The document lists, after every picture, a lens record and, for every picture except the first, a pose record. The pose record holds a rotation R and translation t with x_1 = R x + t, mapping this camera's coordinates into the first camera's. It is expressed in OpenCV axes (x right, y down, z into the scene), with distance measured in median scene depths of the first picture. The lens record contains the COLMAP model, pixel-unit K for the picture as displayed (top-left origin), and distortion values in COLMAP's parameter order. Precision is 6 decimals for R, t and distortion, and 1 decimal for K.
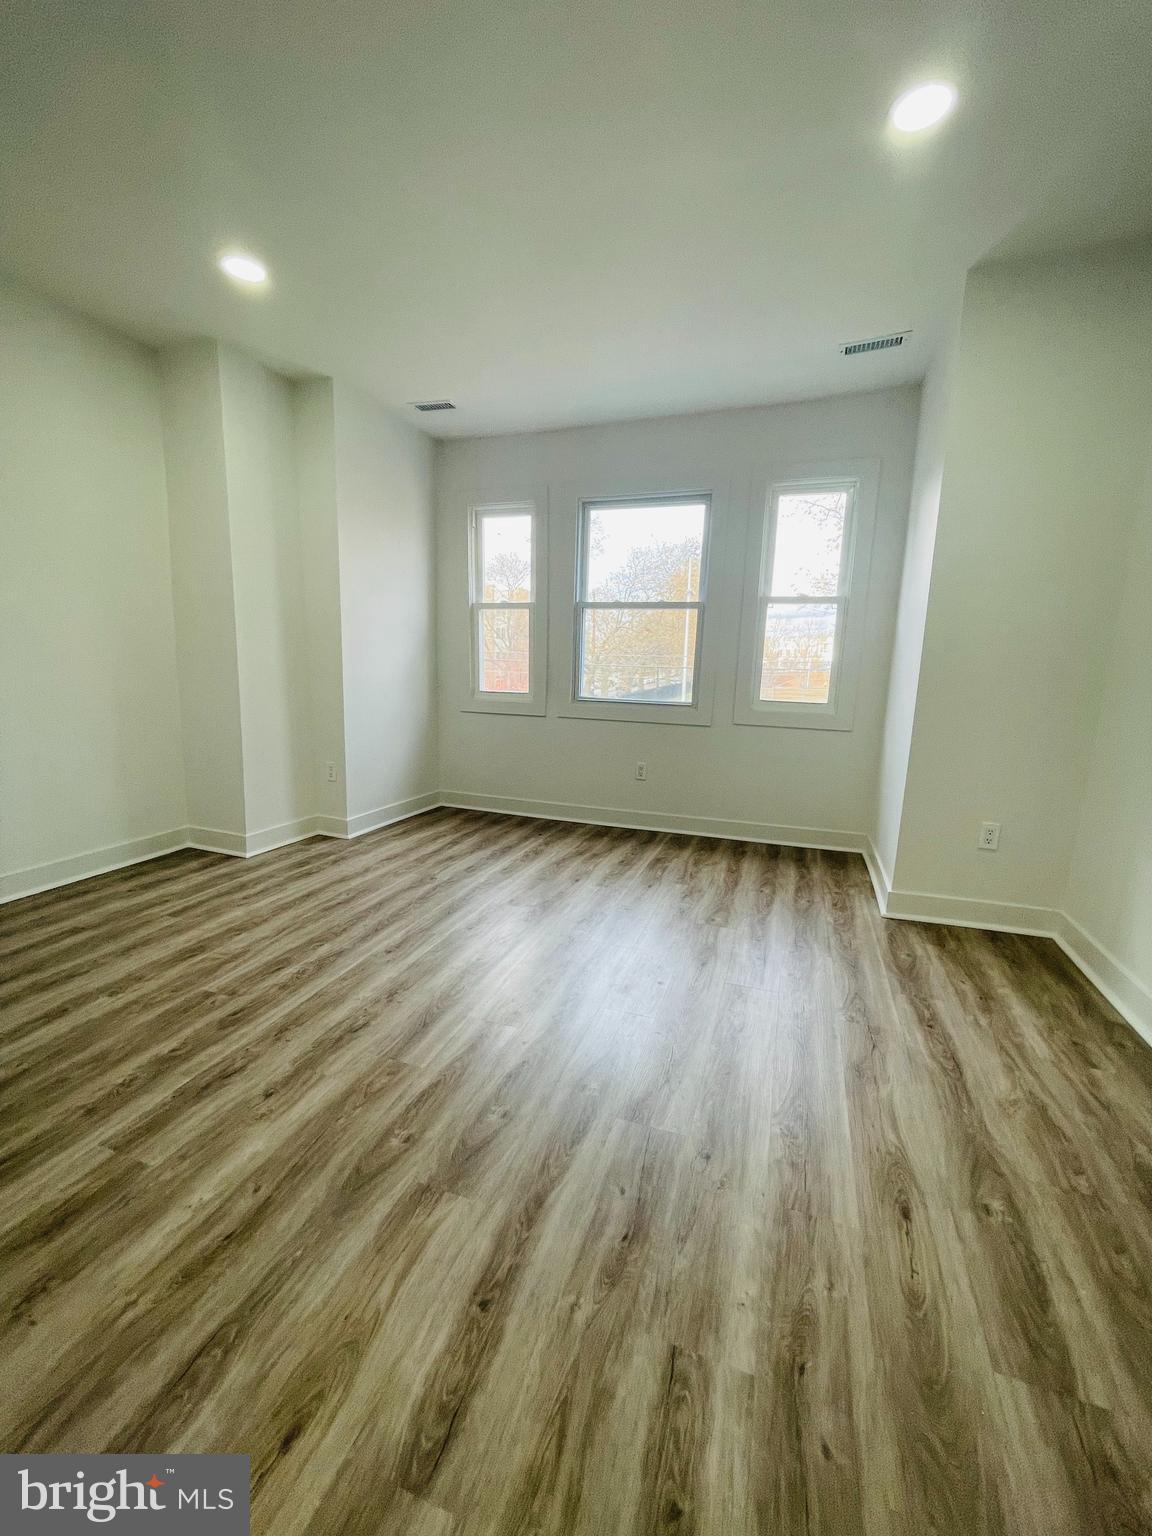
lens RADIAL K [[624.4, 0, 578.6], [0, 624.4, 769.0], [0, 0, 1]] dist [-0.016865, 0.008642]
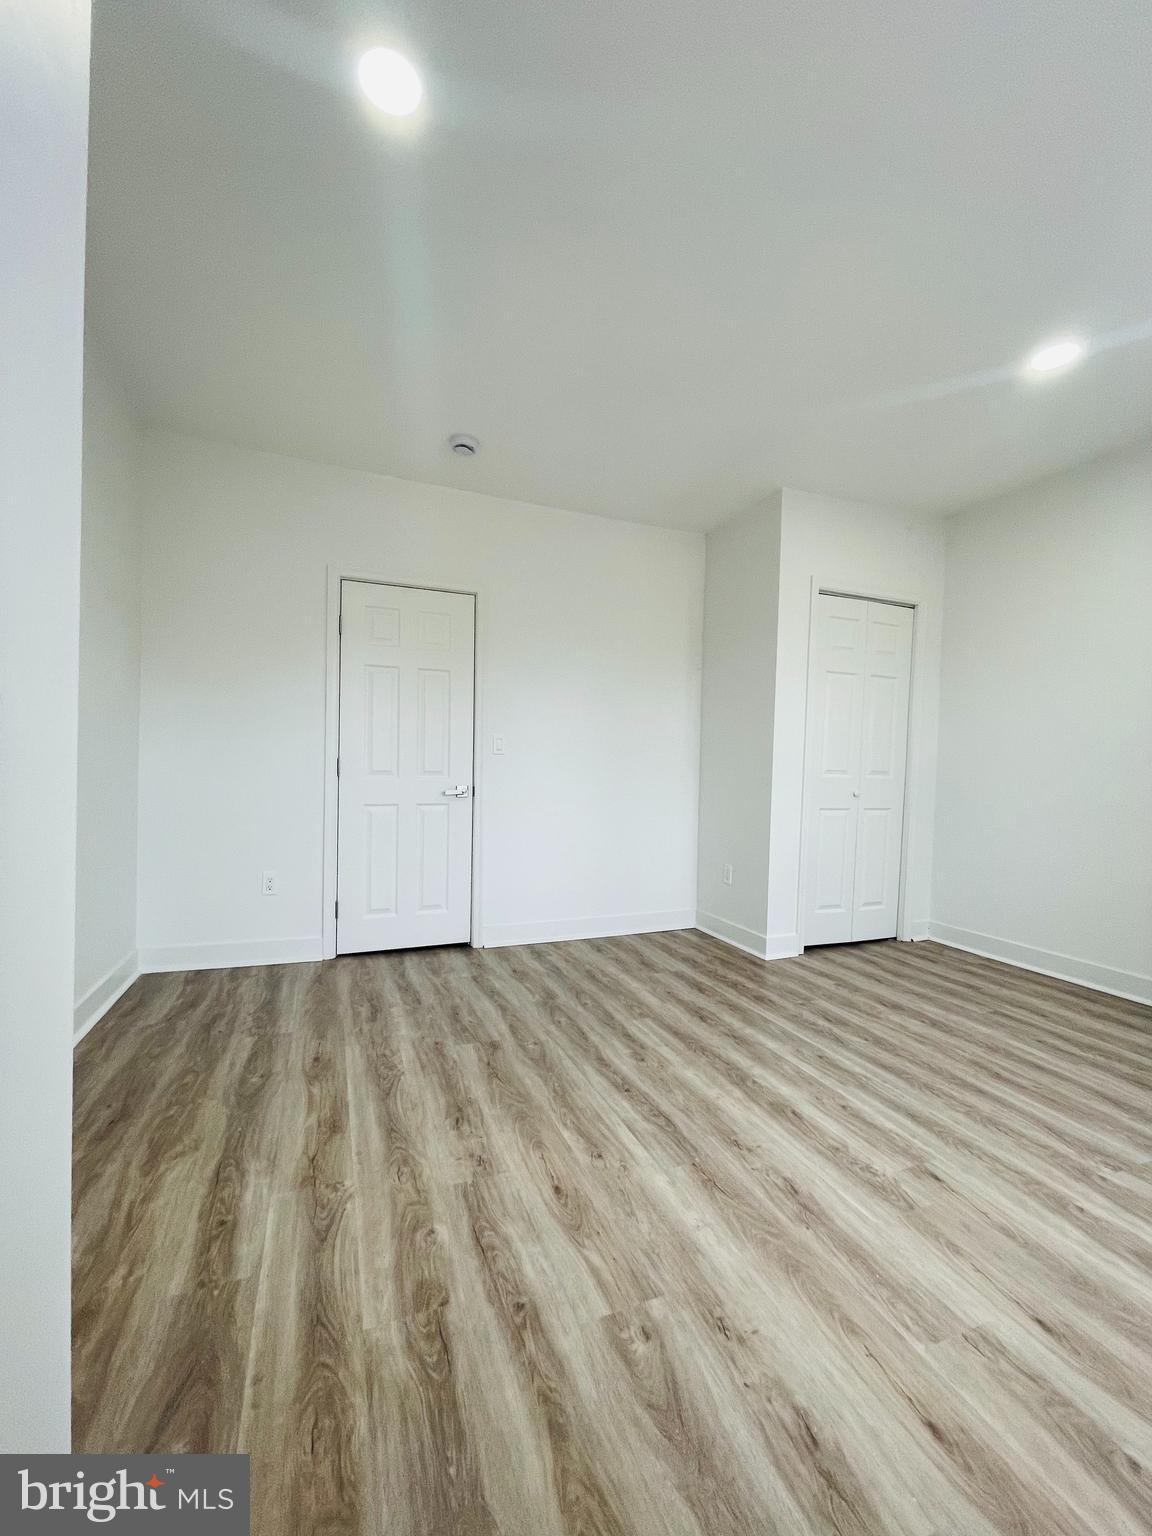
lens RADIAL K [[624.4, 0, 578.6], [0, 624.4, 769.0], [0, 0, 1]] dist [-0.016865, 0.008642]
pose [[-0.751777, -0.039679, -0.658222, 0.684508], [-0.156977, 0.980261, 0.120197, -0.214581], [0.640460, 0.193687, -0.743166, 1.540317]]
